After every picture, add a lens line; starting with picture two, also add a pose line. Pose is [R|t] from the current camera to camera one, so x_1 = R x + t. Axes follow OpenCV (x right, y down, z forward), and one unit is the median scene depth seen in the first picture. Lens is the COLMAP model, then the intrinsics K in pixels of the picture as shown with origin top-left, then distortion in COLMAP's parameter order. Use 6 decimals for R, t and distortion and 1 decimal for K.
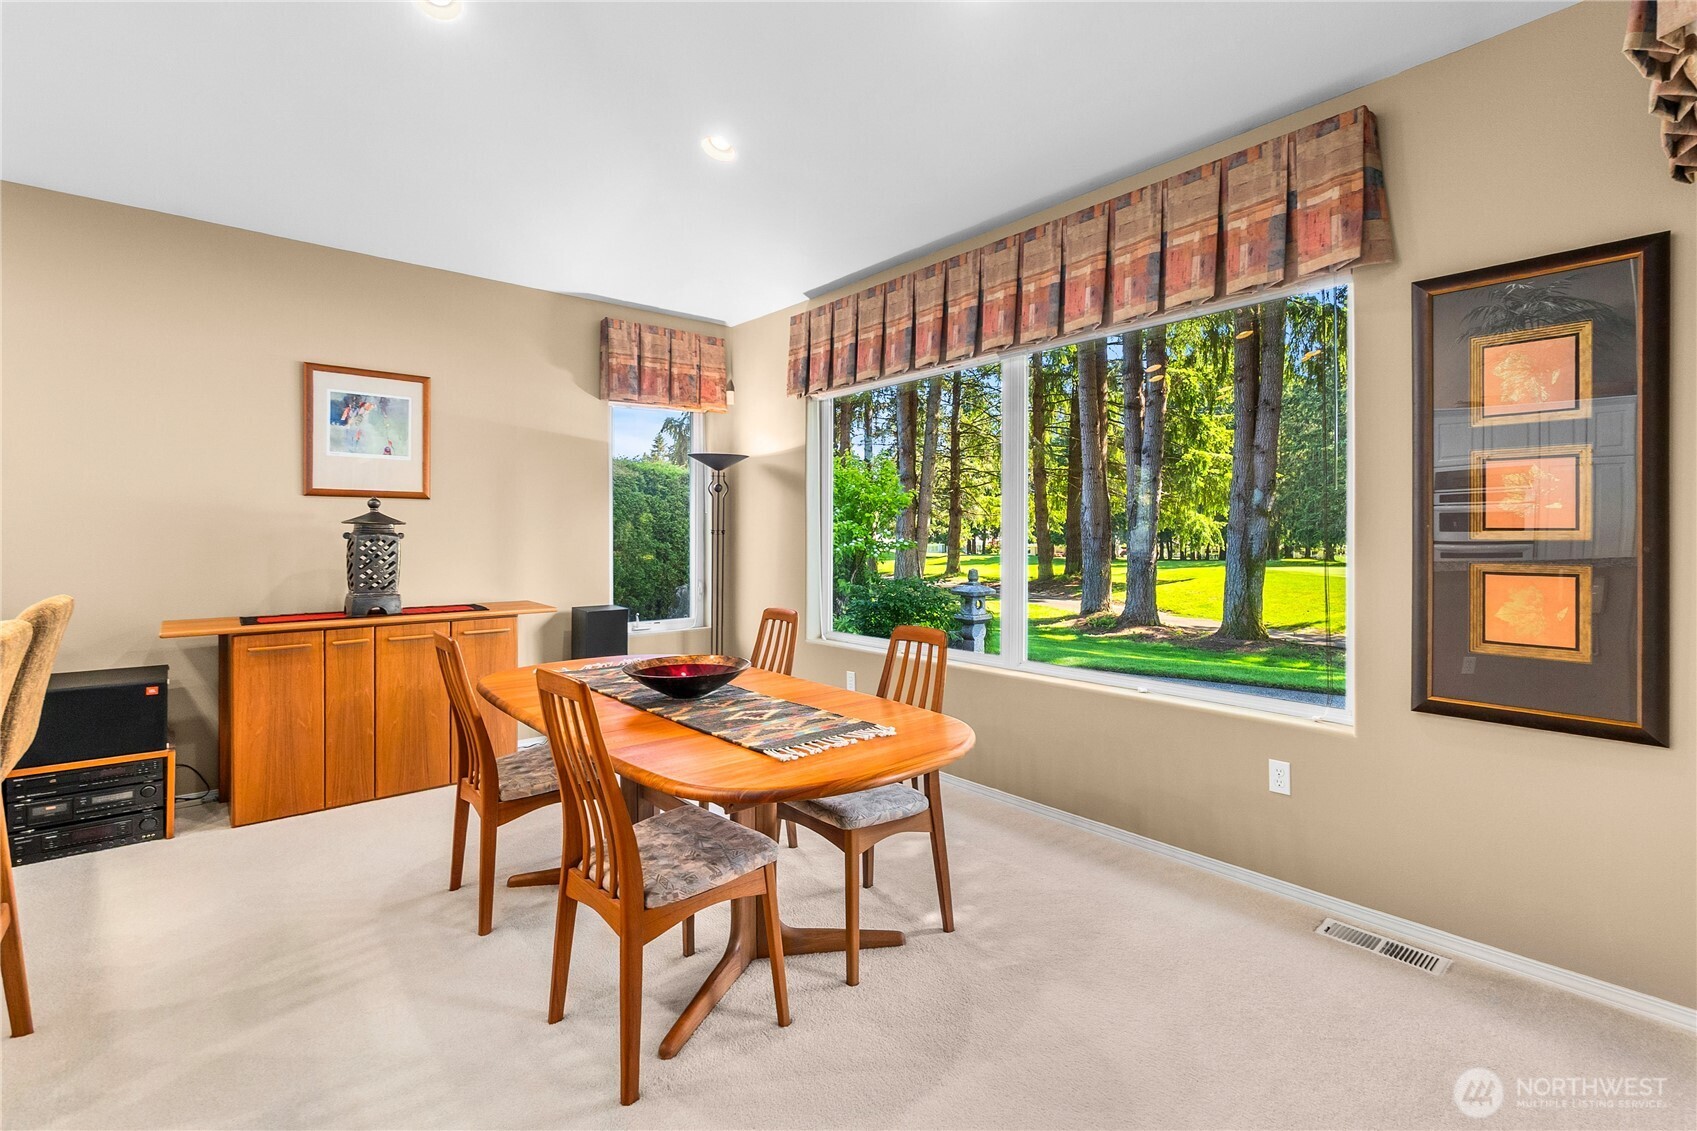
lens RADIAL K [[779.2, 0, 850.4], [0, 779.2, 546.4], [0, 0, 1]] dist [-0.000179, 0.000303]
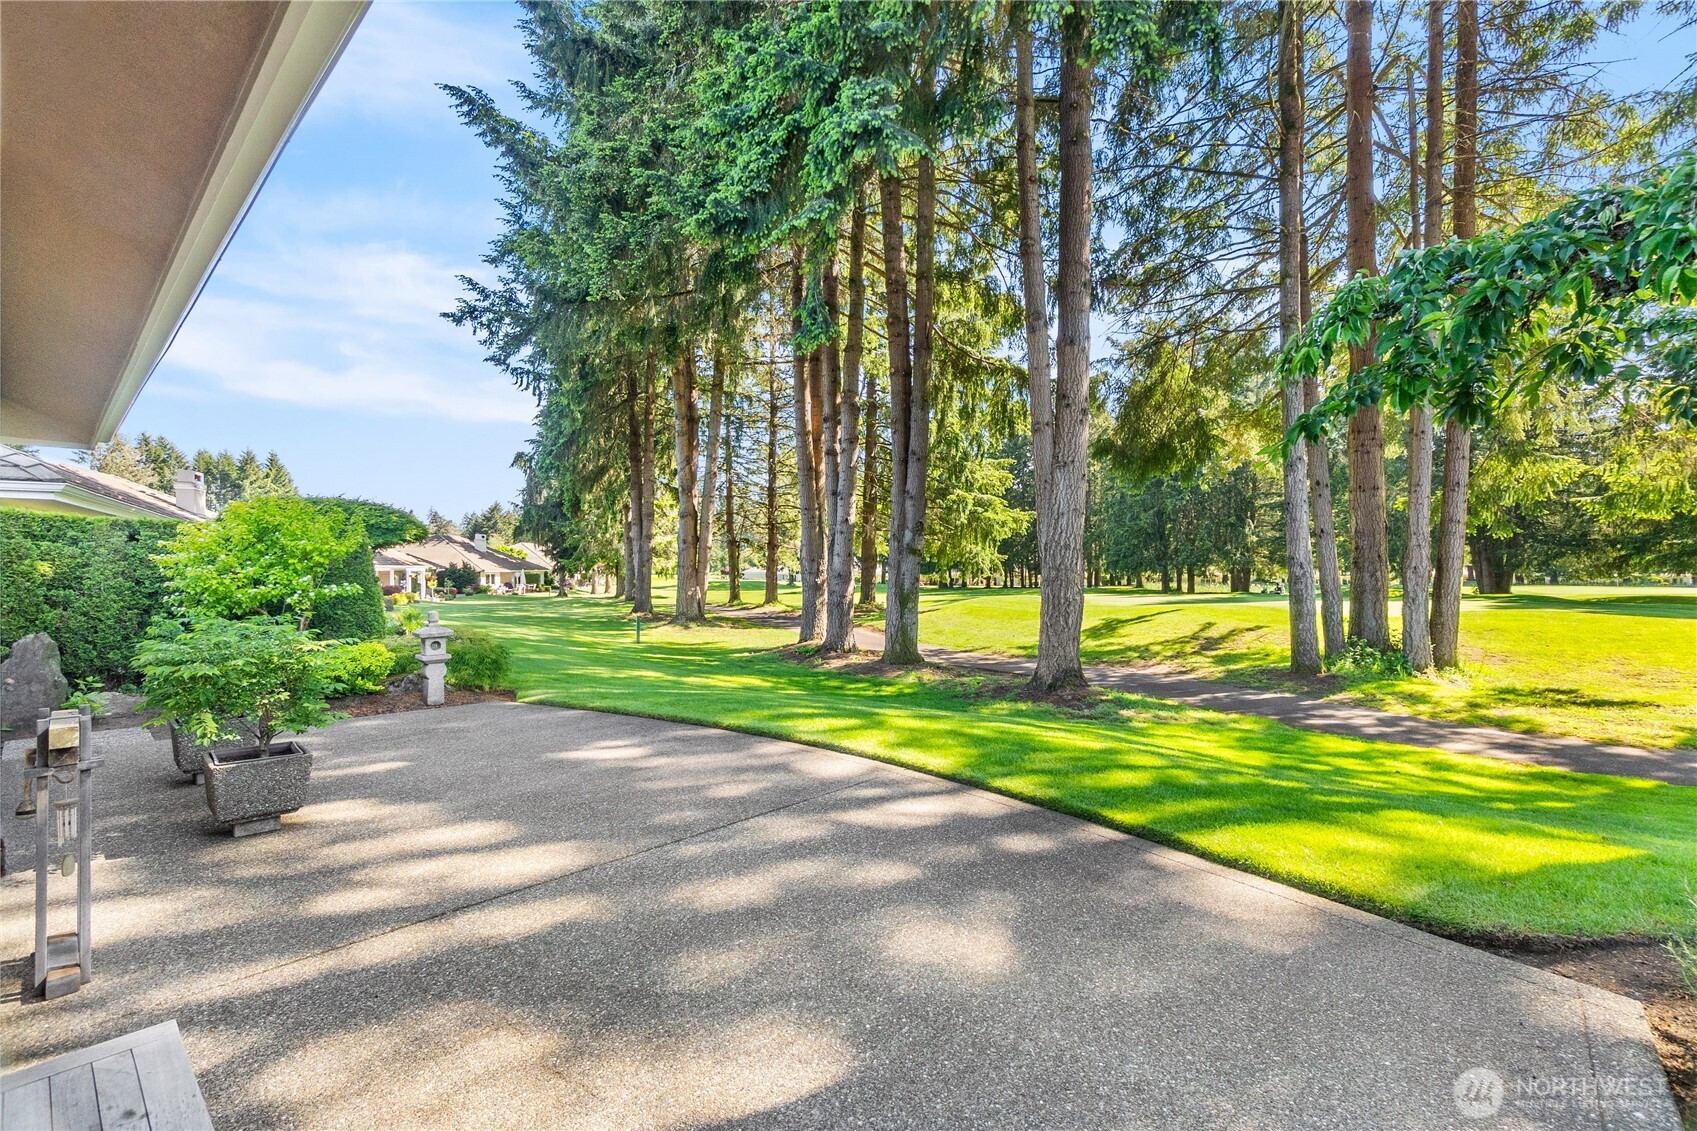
lens RADIAL K [[738.2, 0, 846.8], [0, 738.2, 583.4], [0, 0, 1]] dist [-0.000692, 0.000296]
pose [[0.987594, -0.007387, 0.156856, 0.263133], [0.005878, 0.999932, 0.010080, -0.007619], [-0.156920, -0.009033, 0.987570, -0.036426]]
